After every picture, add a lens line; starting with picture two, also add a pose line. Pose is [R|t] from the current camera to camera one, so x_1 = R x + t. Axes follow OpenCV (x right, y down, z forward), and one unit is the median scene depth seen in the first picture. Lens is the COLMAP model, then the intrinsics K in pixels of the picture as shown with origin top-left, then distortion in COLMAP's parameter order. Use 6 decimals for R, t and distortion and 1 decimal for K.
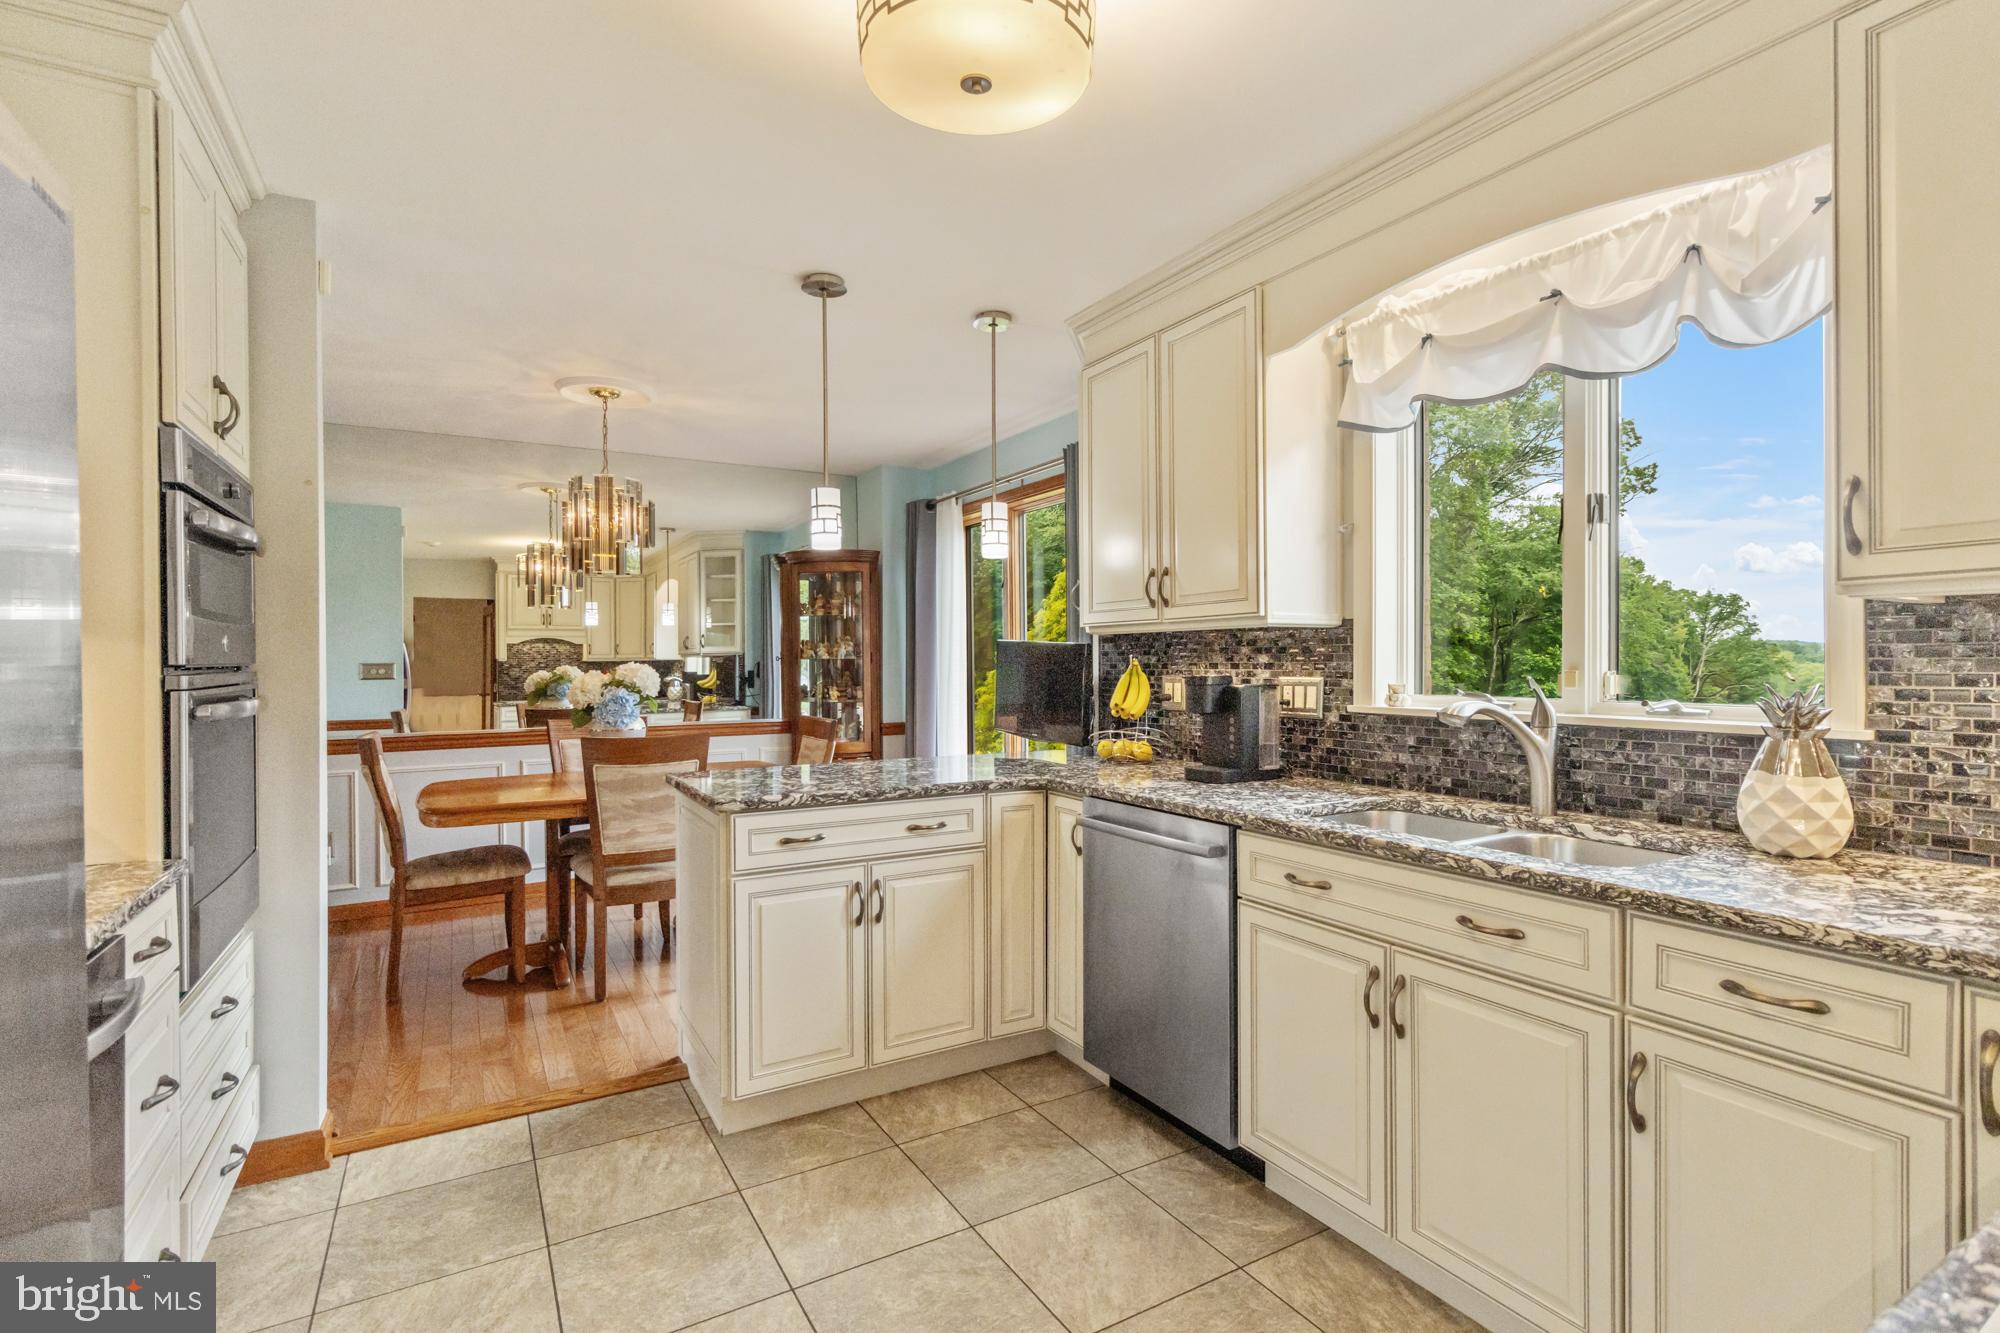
lens RADIAL K [[926.7, 0, 995.1], [0, 926.7, 669.1], [0, 0, 1]] dist [-0.010109, 0.000839]
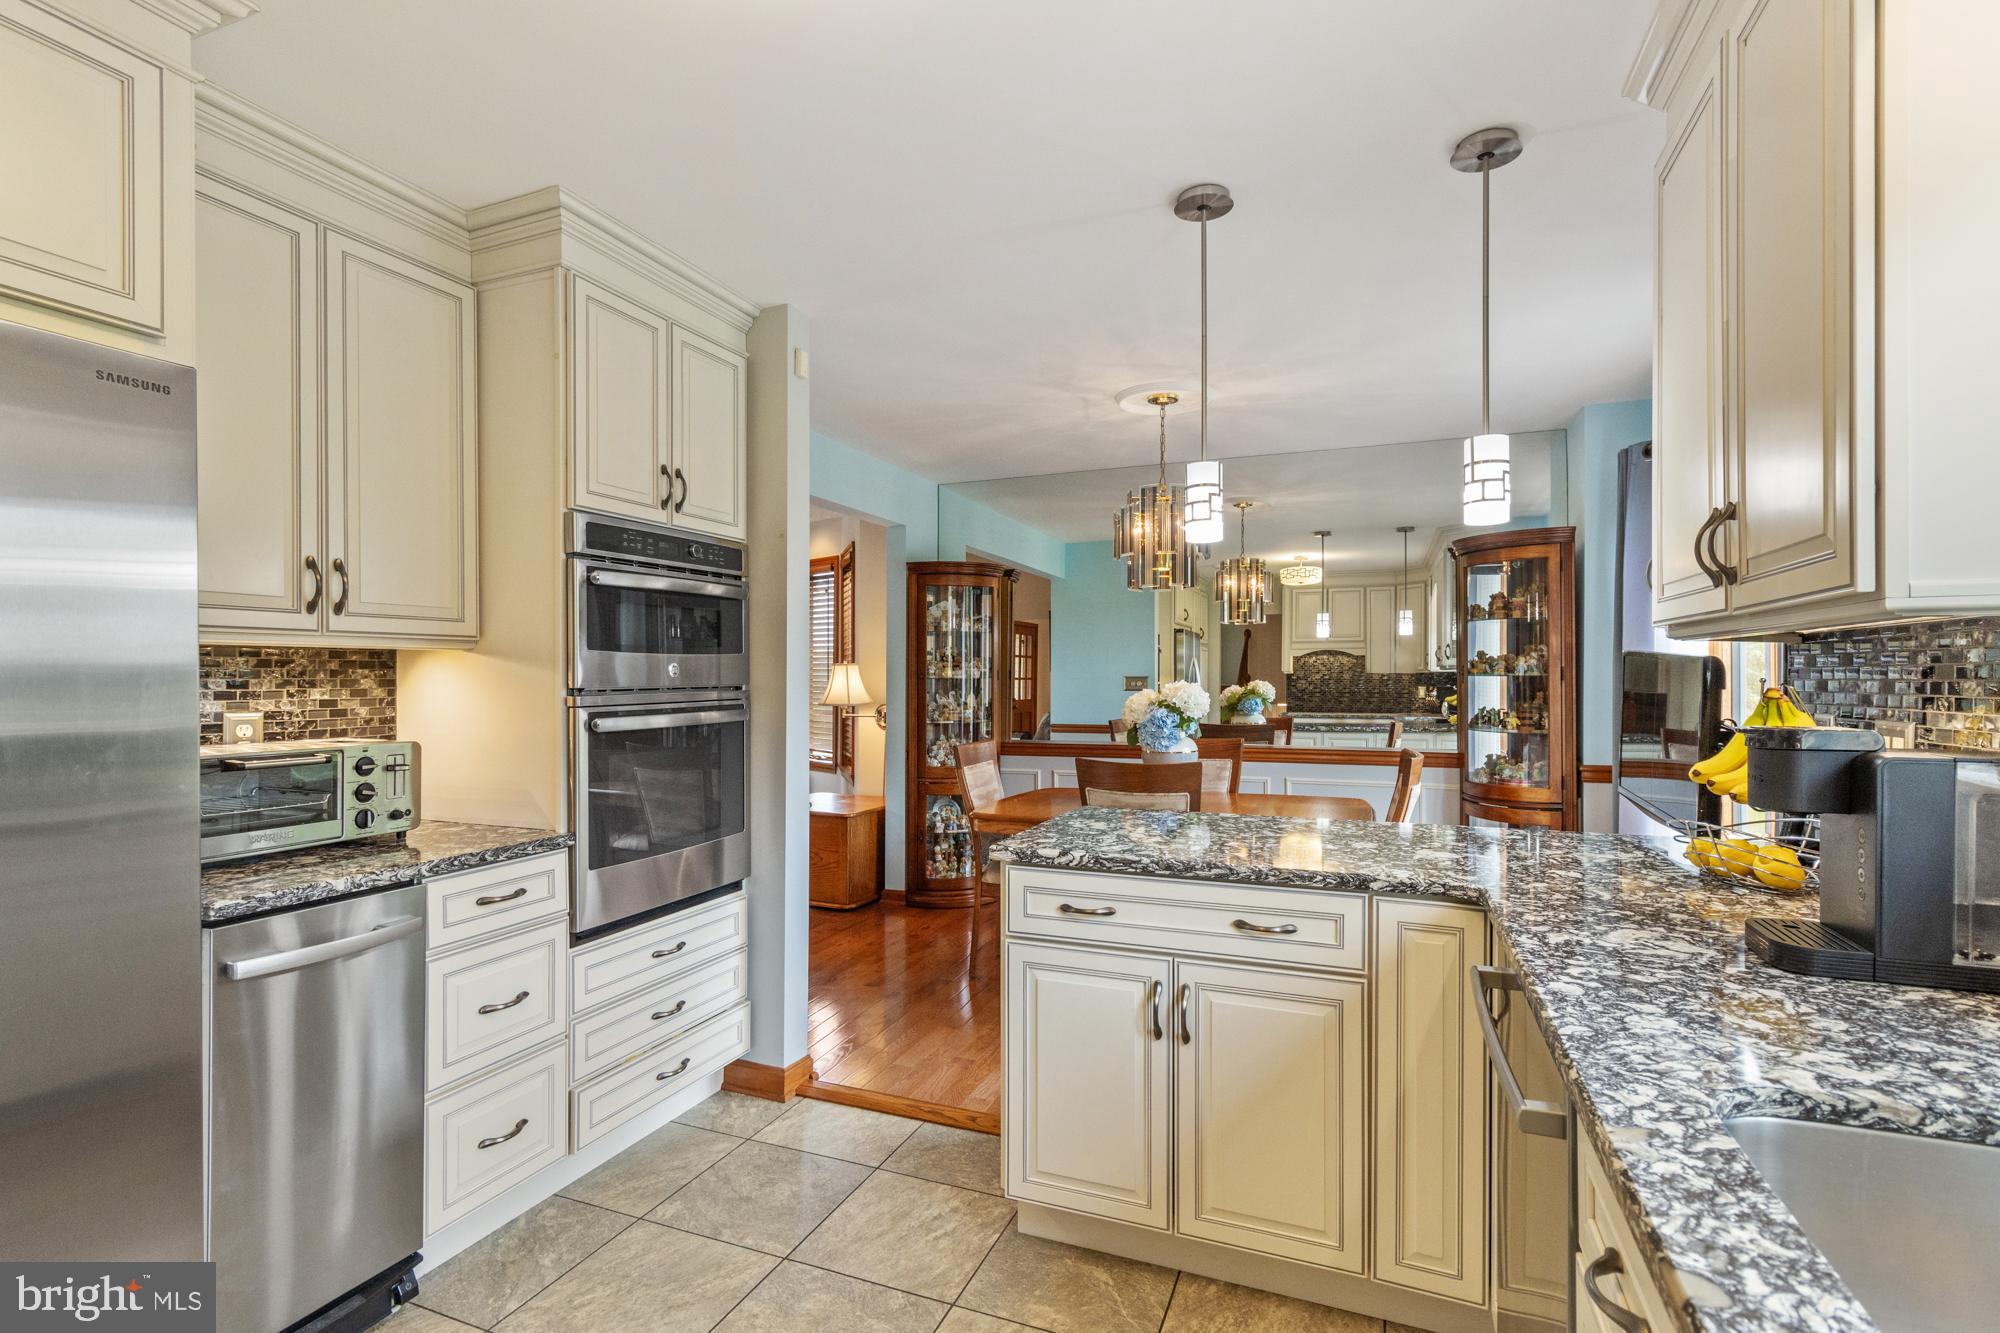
lens RADIAL K [[926.7, 0, 1001.7], [0, 926.7, 676.1], [0, 0, 1]] dist [-0.010109, 0.000839]
pose [[0.612933, 0.004230, -0.790124, 0.366854], [-0.006055, 0.999981, 0.000656, -0.017527], [0.790112, 0.004382, 0.612947, 0.437653]]
